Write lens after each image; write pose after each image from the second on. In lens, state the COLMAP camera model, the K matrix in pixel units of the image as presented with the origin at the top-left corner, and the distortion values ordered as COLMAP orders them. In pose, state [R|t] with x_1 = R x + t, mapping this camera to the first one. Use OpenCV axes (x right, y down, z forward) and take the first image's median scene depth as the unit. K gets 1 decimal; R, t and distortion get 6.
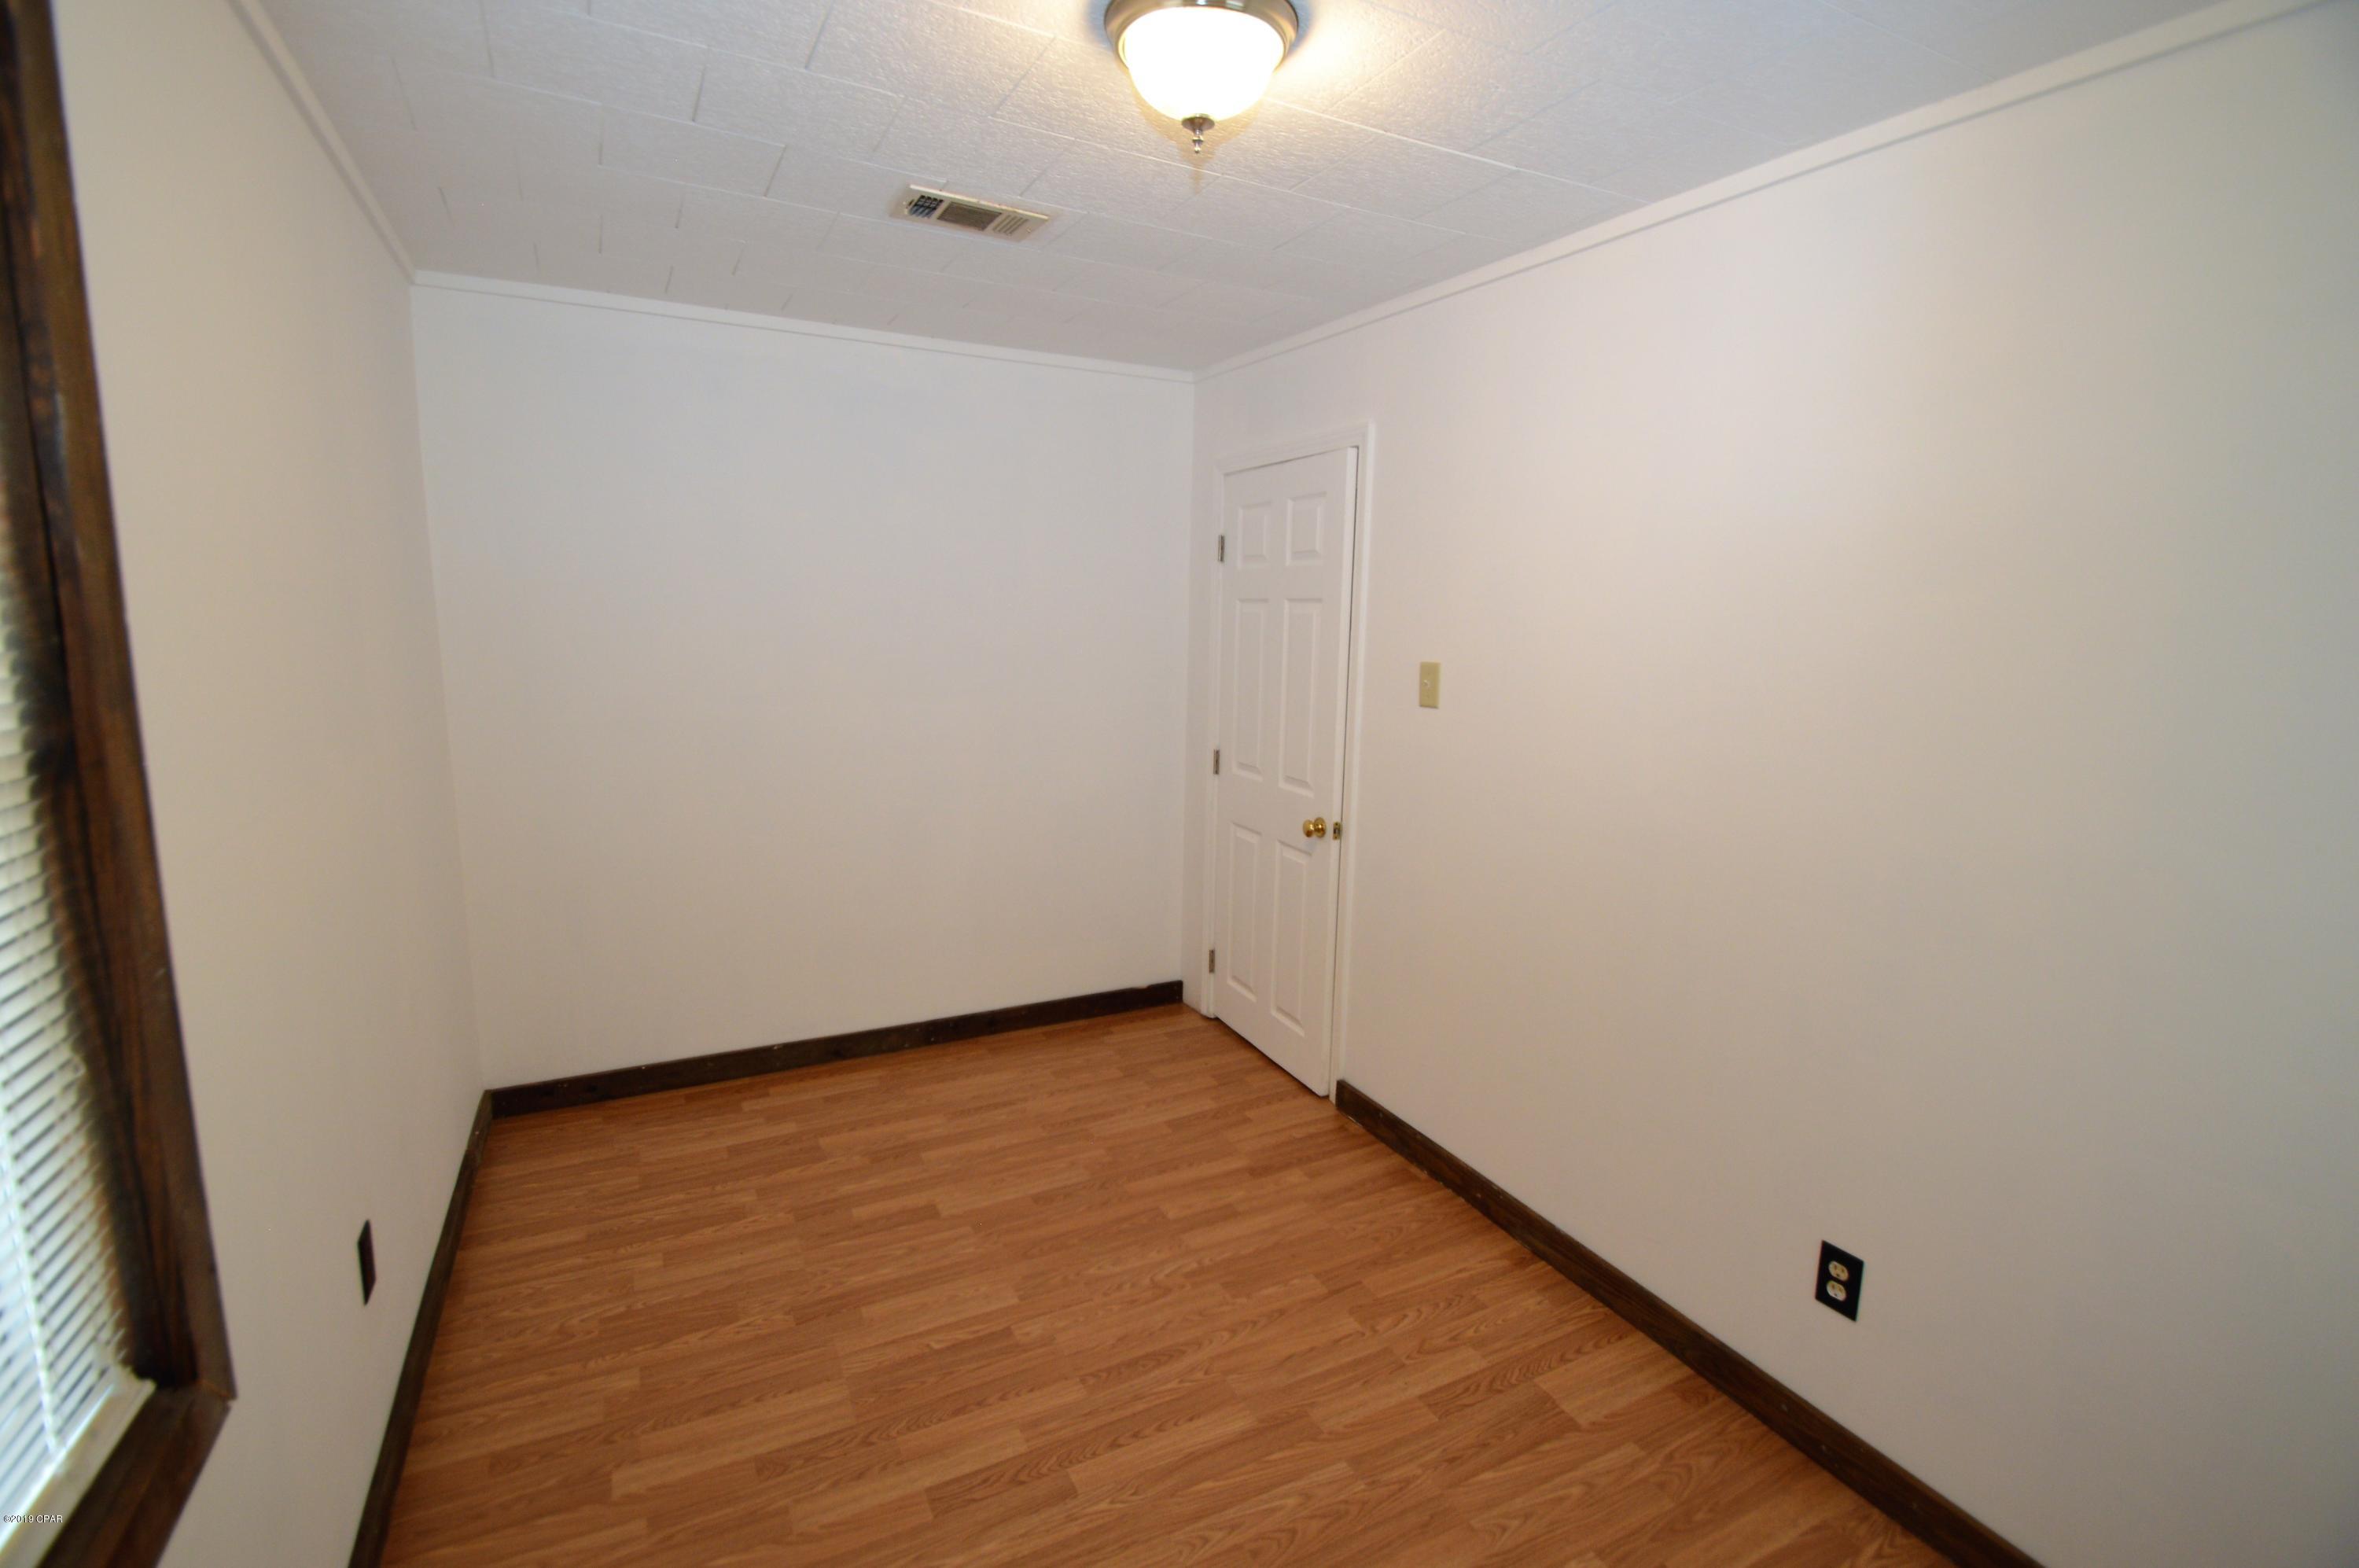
lens RADIAL K [[1050.9, 0, 1156.7], [0, 1050.9, 793.9], [0, 0, 1]] dist [0.019815, -0.020047]
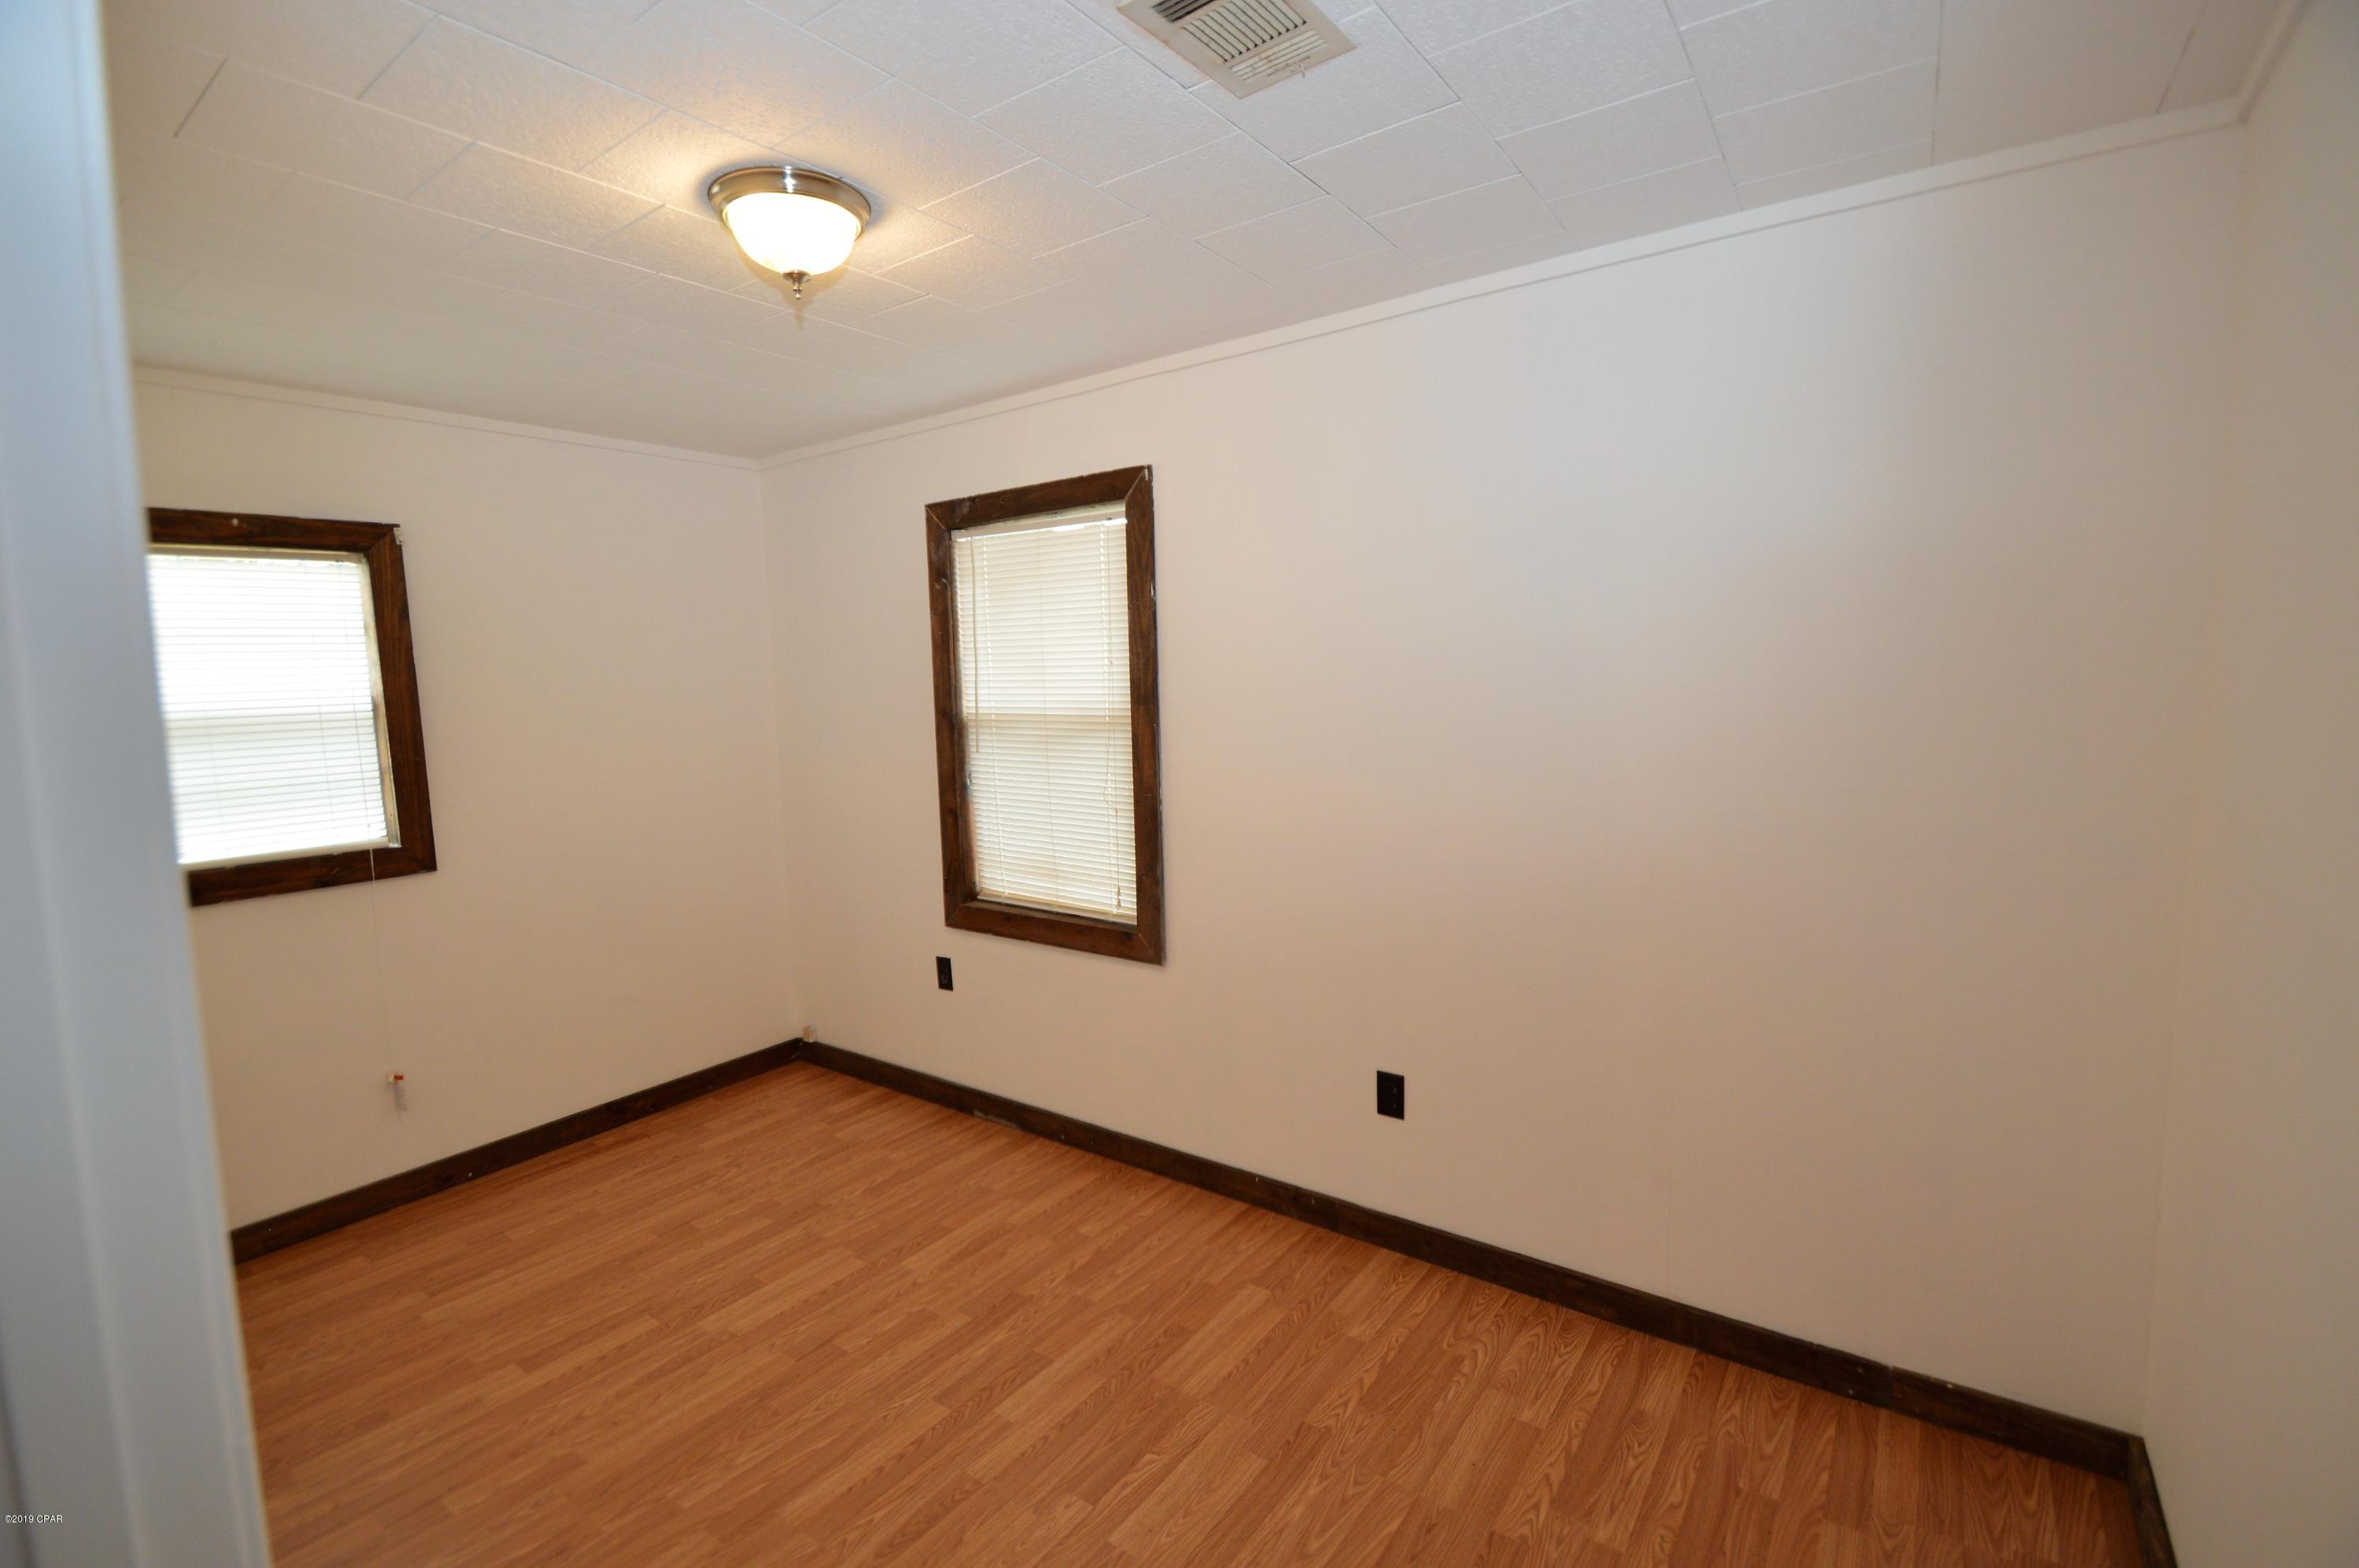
lens RADIAL K [[1050.9, 0, 1156.7], [0, 1050.9, 793.9], [0, 0, 1]] dist [0.019815, -0.020047]
pose [[-0.890266, 0.048887, -0.452810, 0.187470], [-0.072213, 0.966494, 0.246323, -0.281391], [0.449680, 0.251992, -0.856906, 1.773589]]
